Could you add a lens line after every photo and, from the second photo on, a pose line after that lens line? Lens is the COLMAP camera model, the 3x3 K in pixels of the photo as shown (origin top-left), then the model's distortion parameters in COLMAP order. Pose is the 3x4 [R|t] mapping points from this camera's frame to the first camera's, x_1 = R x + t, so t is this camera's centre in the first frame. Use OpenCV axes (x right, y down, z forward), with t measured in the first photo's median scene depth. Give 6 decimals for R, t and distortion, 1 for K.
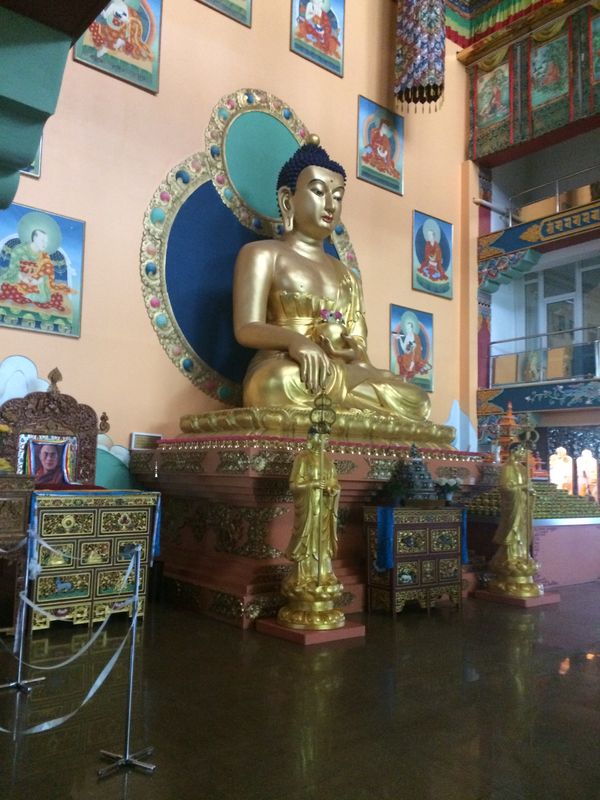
lens RADIAL K [[680.2, 0, 300.0], [0, 680.2, 400.0], [0, 0, 1]] dist [0.036914, -0.015857]
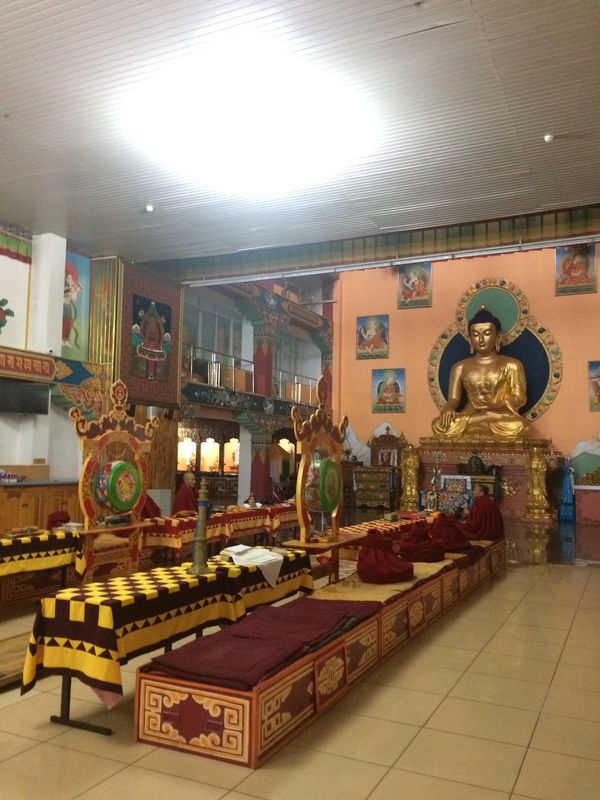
lens RADIAL K [[680.2, 0, 300.0], [0, 680.2, 400.0], [0, 0, 1]] dist [0.036914, -0.015857]
pose [[0.431905, -0.096783, -0.896712, 1.659472], [0.091743, 0.993783, -0.063072, -0.006929], [0.897241, -0.055026, 0.438099, -0.473592]]
